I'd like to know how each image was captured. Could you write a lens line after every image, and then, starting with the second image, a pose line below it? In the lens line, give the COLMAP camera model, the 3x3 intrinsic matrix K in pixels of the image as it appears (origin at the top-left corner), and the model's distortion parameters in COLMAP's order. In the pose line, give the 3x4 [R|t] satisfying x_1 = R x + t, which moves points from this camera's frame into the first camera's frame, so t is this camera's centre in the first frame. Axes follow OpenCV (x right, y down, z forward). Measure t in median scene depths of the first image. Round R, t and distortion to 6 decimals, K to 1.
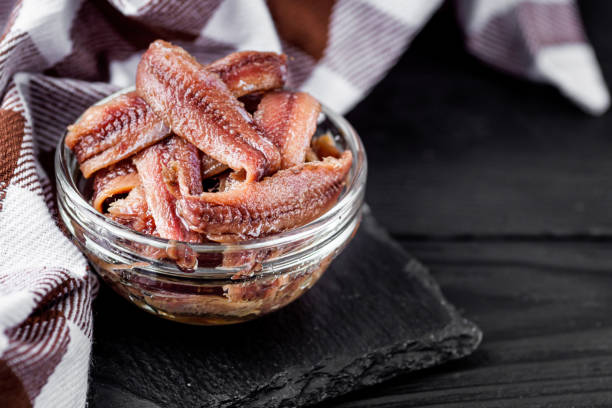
lens RADIAL K [[2301.7, 0, 306.0], [0, 2301.7, 204.0], [0, 0, 1]] dist [-0.048111, 0.191365]
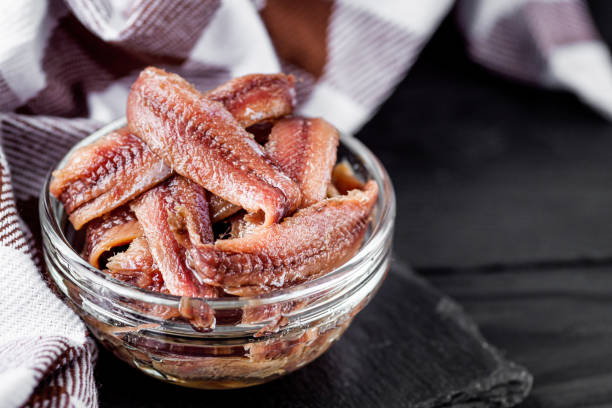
lens RADIAL K [[2301.7, 0, 306.0], [0, 2301.7, 204.0], [0, 0, 1]] dist [-0.048111, 0.191365]
pose [[0.997208, -0.058280, 0.046695, -0.049187], [0.058337, 0.998297, 0.000144, -0.016143], [-0.046624, 0.002581, 0.998909, 0.123870]]
